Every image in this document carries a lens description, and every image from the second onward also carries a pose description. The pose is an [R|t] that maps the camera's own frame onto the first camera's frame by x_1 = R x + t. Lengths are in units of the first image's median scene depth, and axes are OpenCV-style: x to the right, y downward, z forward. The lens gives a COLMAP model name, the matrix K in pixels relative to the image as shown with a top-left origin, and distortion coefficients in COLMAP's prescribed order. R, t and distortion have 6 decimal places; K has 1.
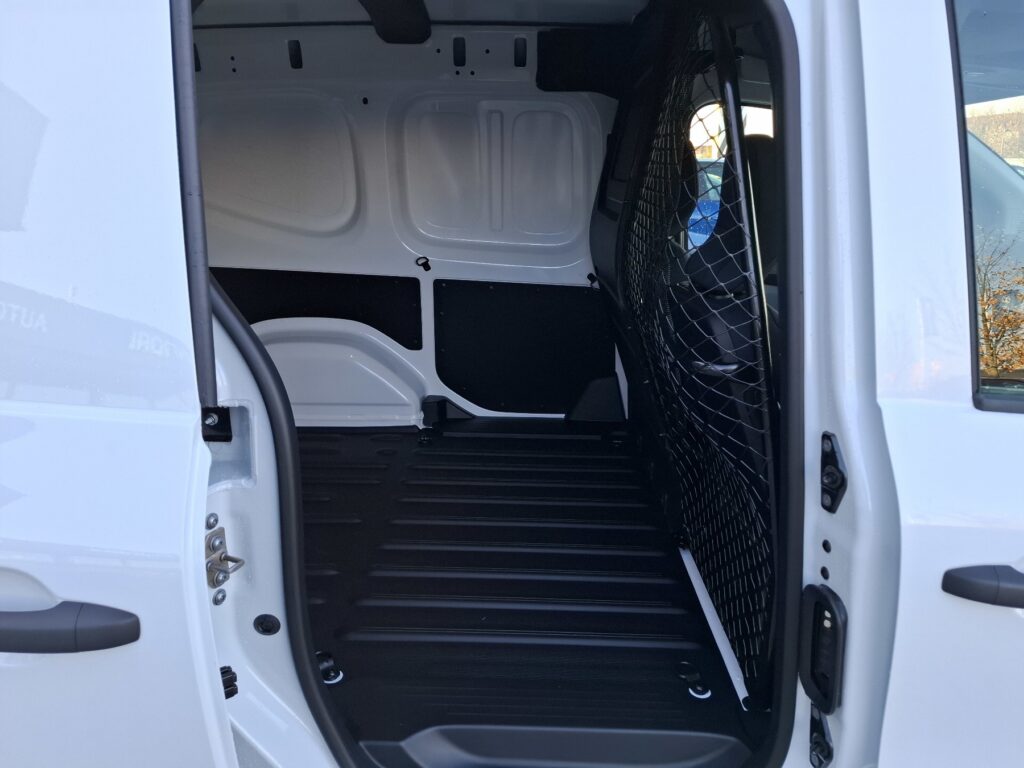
lens RADIAL K [[692.9, 0, 512.0], [0, 692.9, 384.0], [0, 0, 1]] dist [-0.008022, -0.002793]
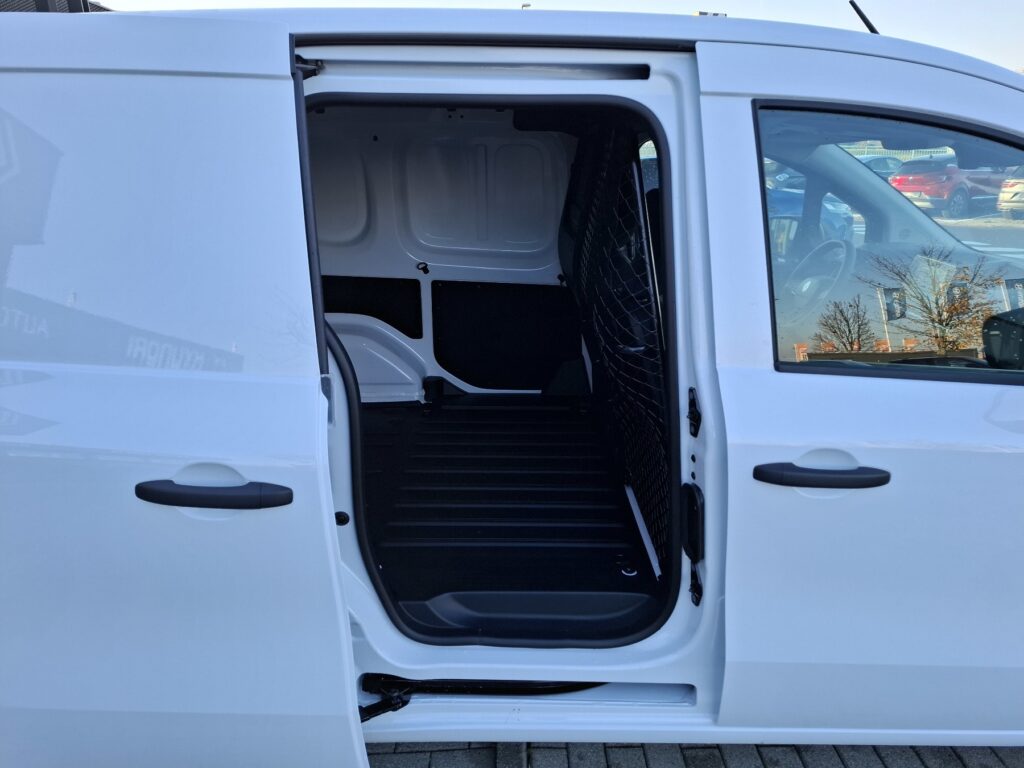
lens RADIAL K [[692.9, 0, 512.0], [0, 692.9, 384.0], [0, 0, 1]] dist [-0.008022, -0.002793]
pose [[0.999664, -0.012783, 0.022542, -0.002009], [0.012348, 0.999737, 0.019346, 0.013073], [-0.022783, -0.019061, 0.999559, -0.327620]]
